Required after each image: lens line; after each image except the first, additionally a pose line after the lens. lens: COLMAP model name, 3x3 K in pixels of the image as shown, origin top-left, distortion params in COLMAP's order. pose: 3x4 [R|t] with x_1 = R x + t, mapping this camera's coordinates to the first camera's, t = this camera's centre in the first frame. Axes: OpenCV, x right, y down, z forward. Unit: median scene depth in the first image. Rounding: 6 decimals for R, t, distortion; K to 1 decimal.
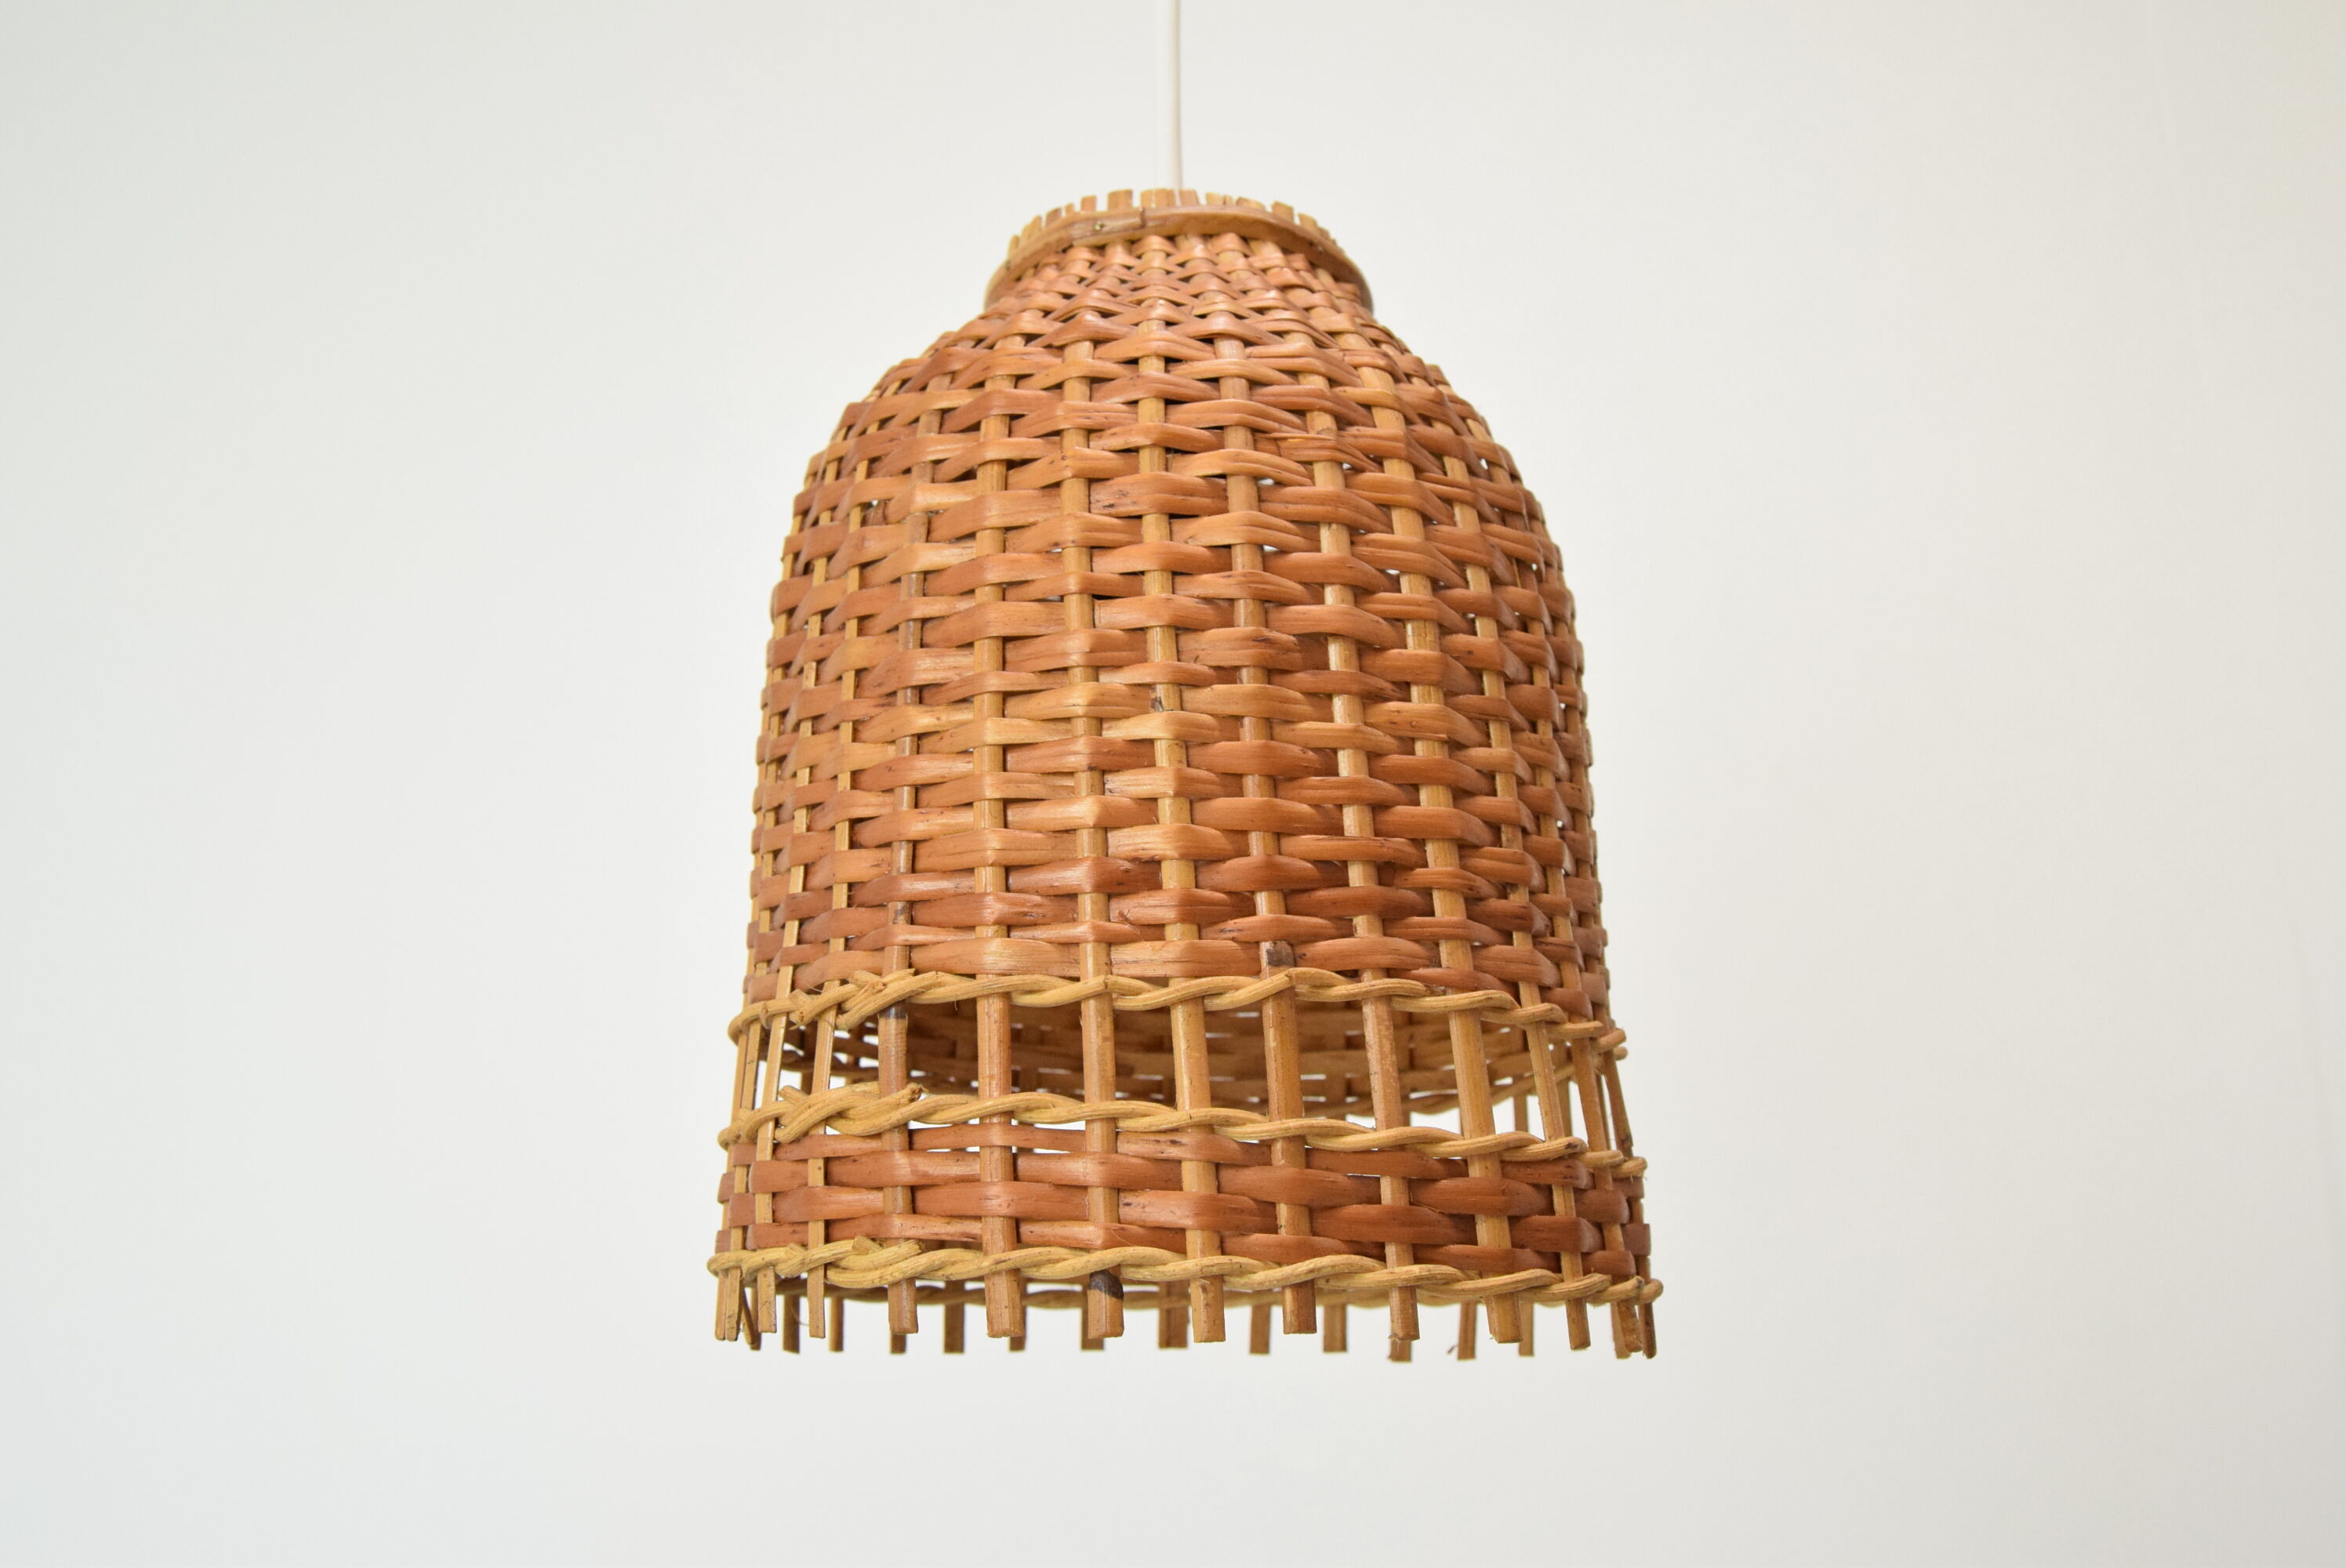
lens RADIAL K [[2132.2, 0, 1172.2], [0, 2132.2, 781.5], [0, 0, 1]] dist [-0.093311, 0.000000]
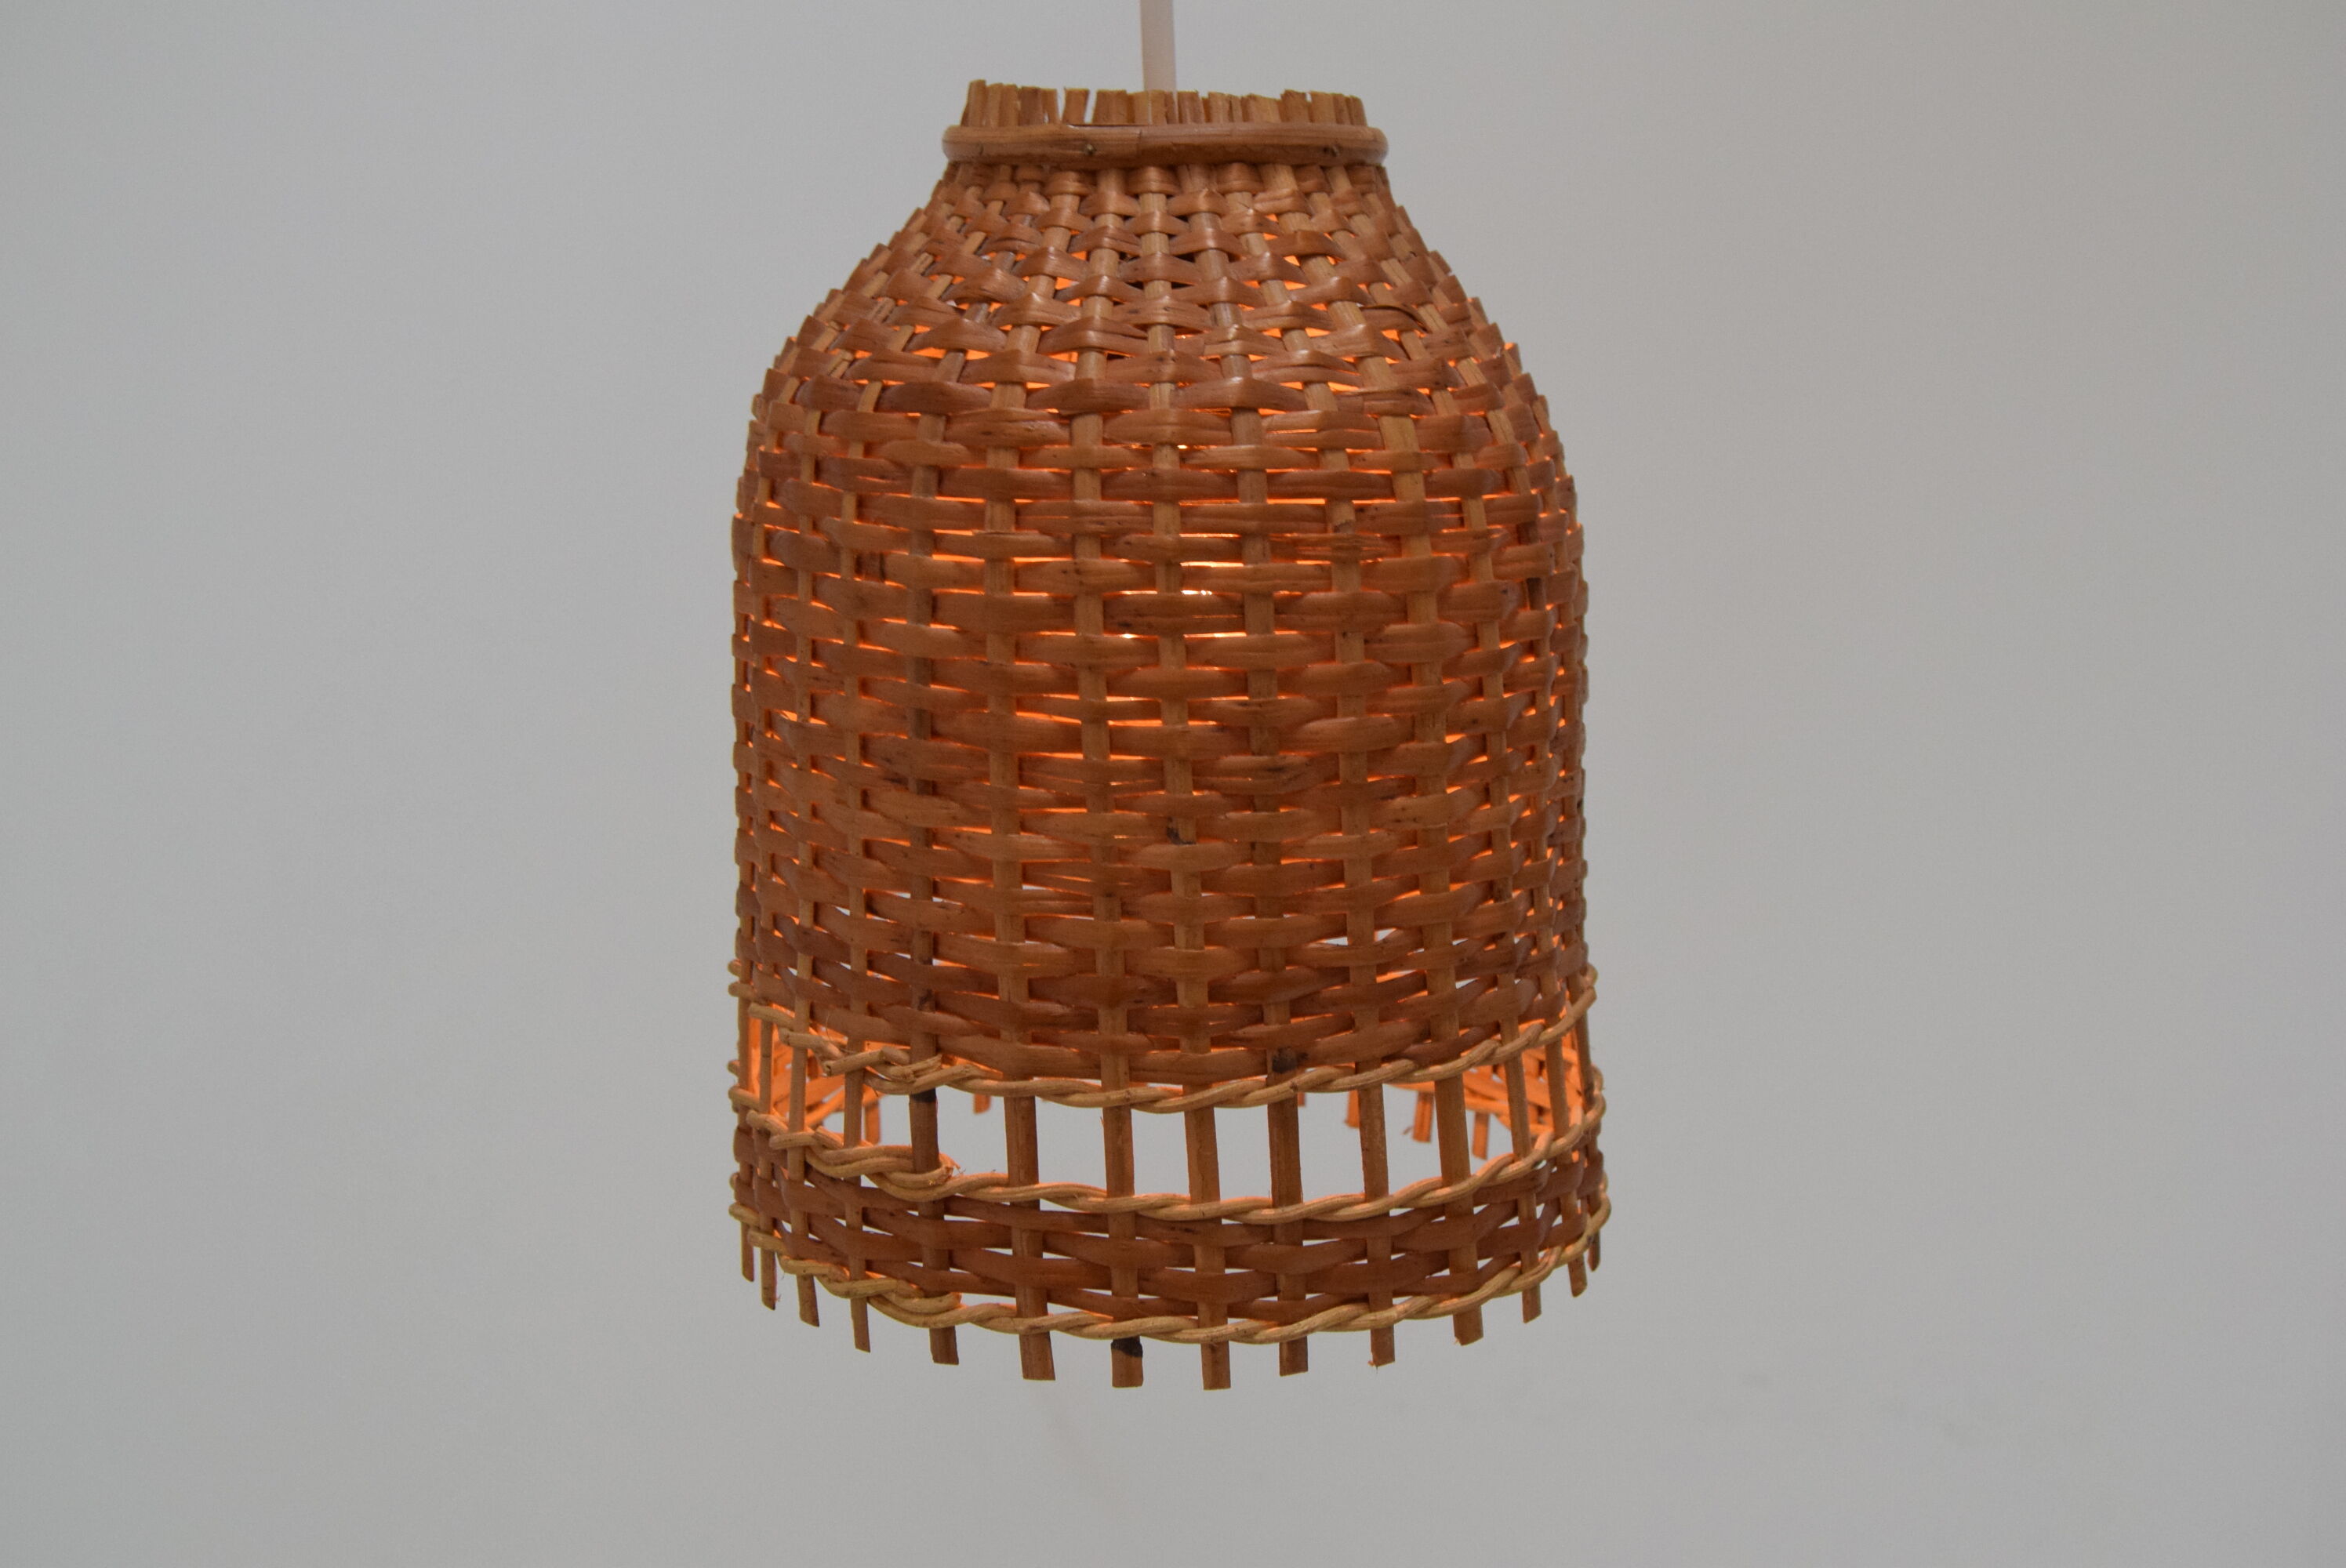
lens RADIAL K [[3001.3, 0, 1185.6], [0, 3001.3, 793.1], [0, 0, 1]] dist [-0.117503, 0.000000]
pose [[0.997071, -0.011294, 0.075638, -0.109535], [-0.024284, 0.891092, 0.453173, -0.702474], [-0.072519, -0.453683, 0.888208, -0.277468]]
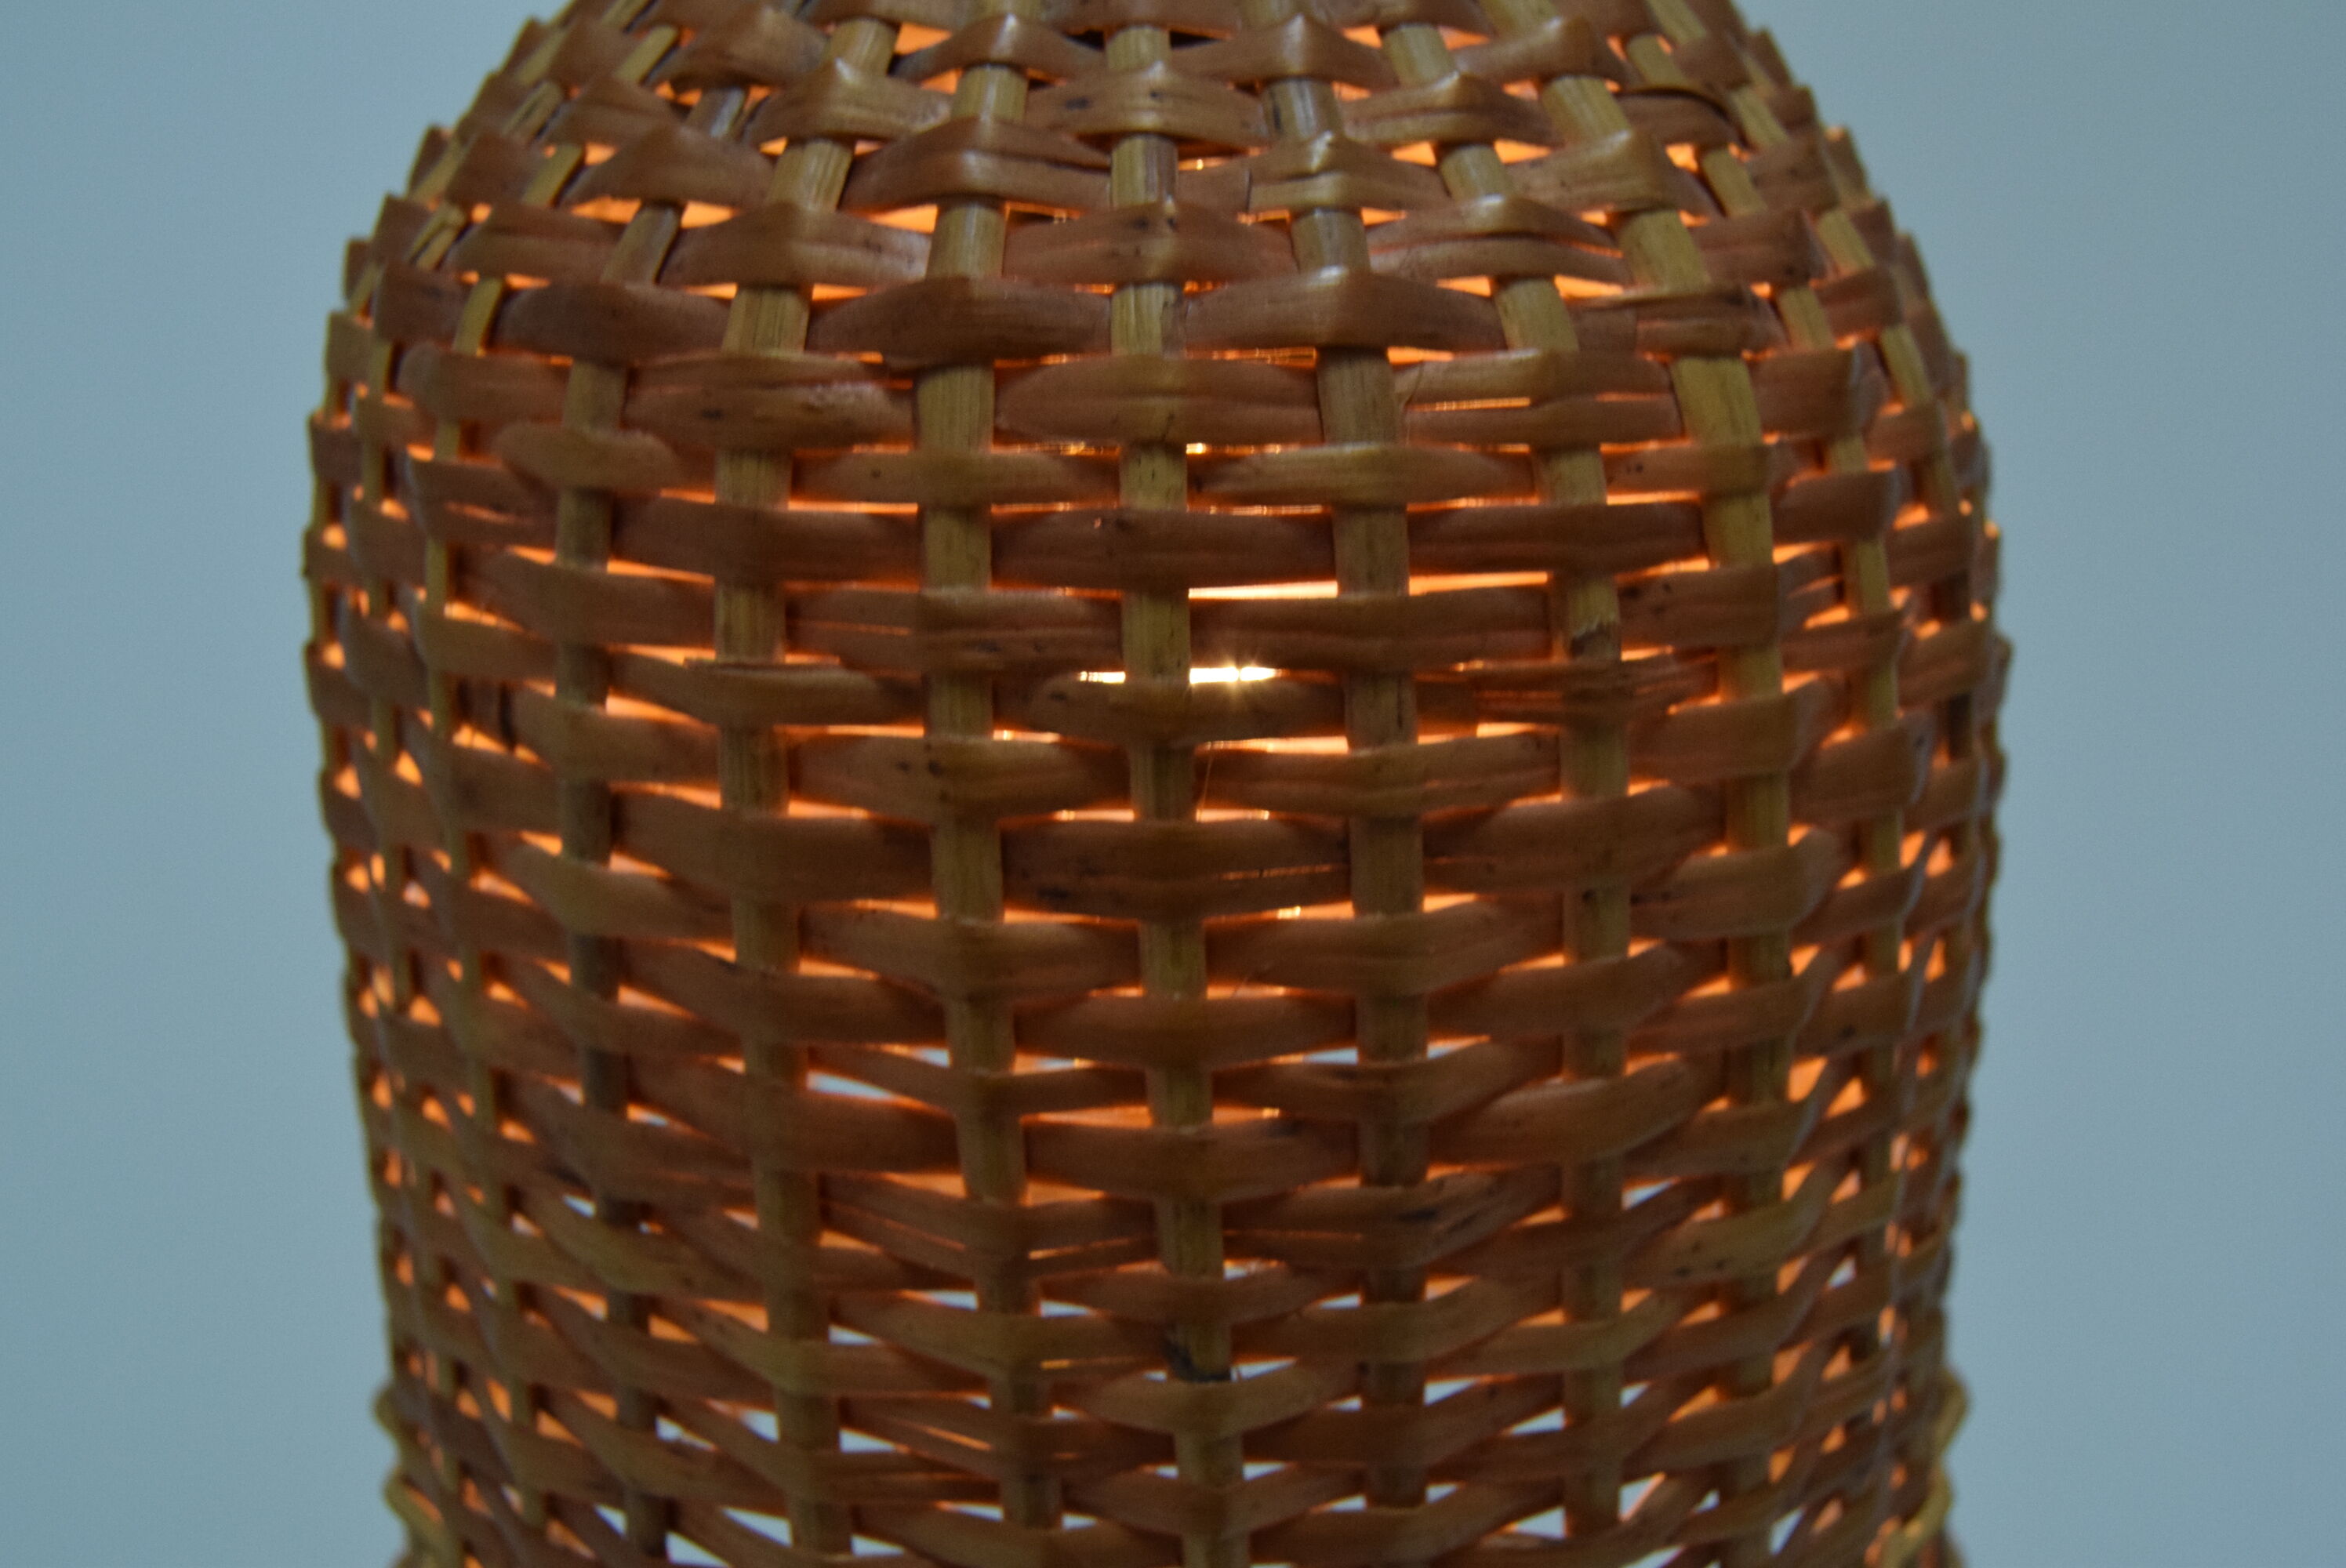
lens RADIAL K [[2408.9, 0, 1159.4], [0, 2408.9, 799.2], [0, 0, 1]] dist [-0.132695, 0.000000]
pose [[0.998585, -0.022347, 0.048263, -0.032061], [-0.008476, 0.828977, 0.559219, -0.403208], [-0.052506, -0.558836, 0.827614, 0.646836]]
